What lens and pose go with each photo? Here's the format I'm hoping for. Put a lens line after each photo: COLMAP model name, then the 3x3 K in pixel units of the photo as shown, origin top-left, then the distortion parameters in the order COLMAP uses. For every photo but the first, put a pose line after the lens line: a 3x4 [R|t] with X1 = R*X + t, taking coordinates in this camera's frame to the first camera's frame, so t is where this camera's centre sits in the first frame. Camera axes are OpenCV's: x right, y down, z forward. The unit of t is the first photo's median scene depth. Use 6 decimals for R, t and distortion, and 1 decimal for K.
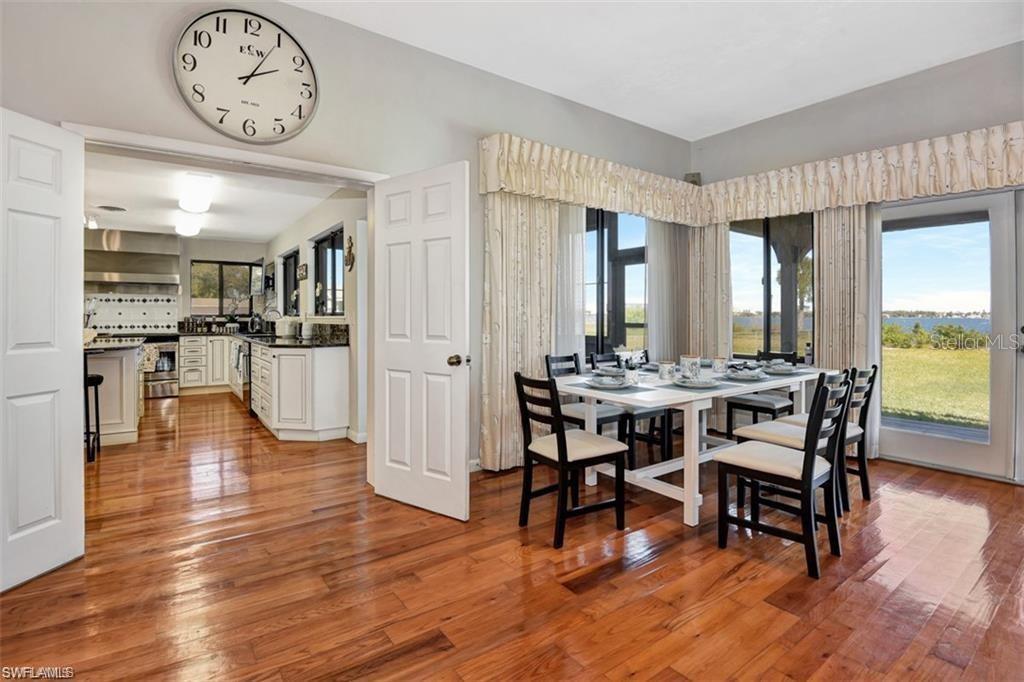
lens RADIAL K [[492.6, 0, 511.3], [0, 492.6, 316.6], [0, 0, 1]] dist [-0.035411, -0.001311]
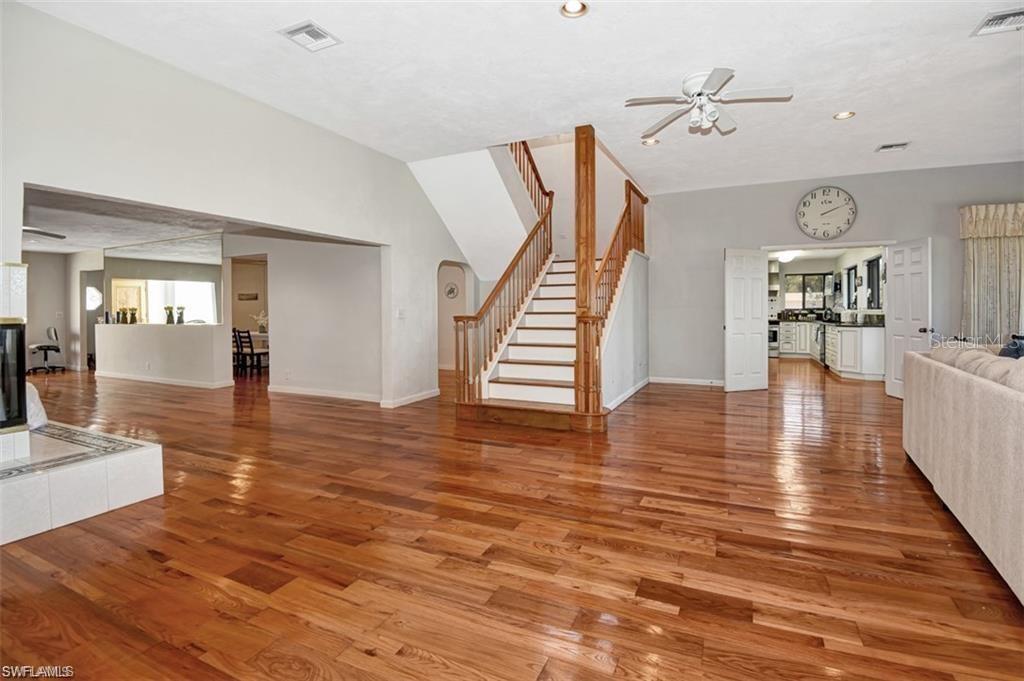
lens RADIAL K [[492.6, 0, 512.3], [0, 492.6, 314.2], [0, 0, 1]] dist [-0.035411, -0.001311]
pose [[0.491776, 0.006494, -0.870697, 0.322547], [0.001734, 0.999963, 0.008438, -0.000879], [0.870720, -0.005659, 0.491747, -0.628016]]
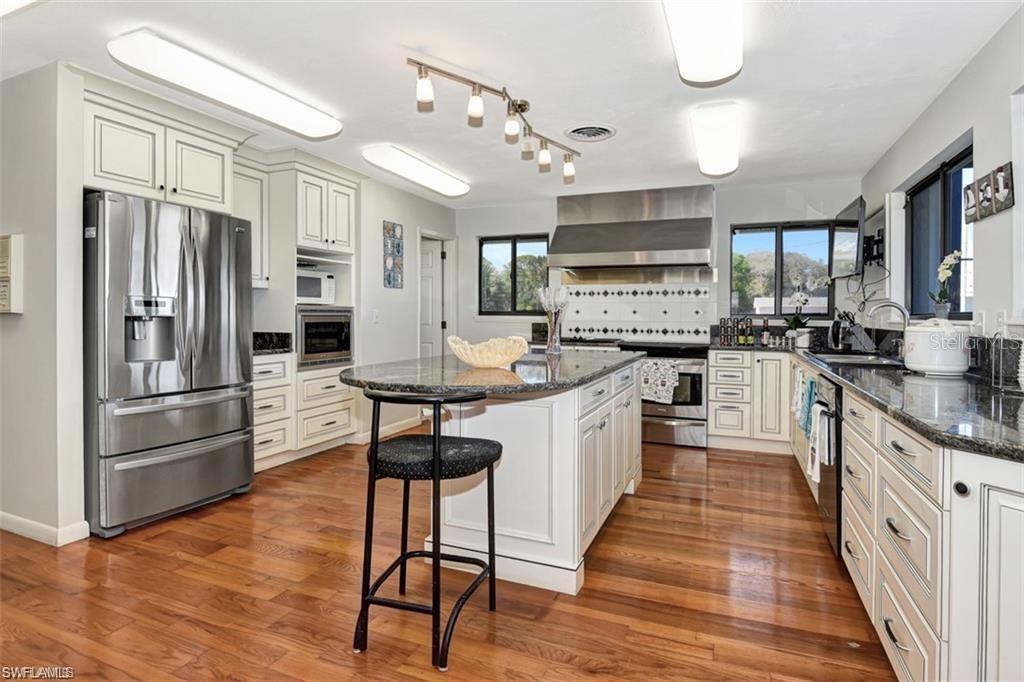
lens RADIAL K [[560.8, 0, 493.4], [0, 560.8, 316.2], [0, 0, 1]] dist [-0.017970, -0.000506]
pose [[0.521175, 0.005575, -0.853431, -0.236669], [-0.007694, 0.999969, 0.001834, 0.000037], [0.853415, 0.005610, 0.521202, 0.417826]]
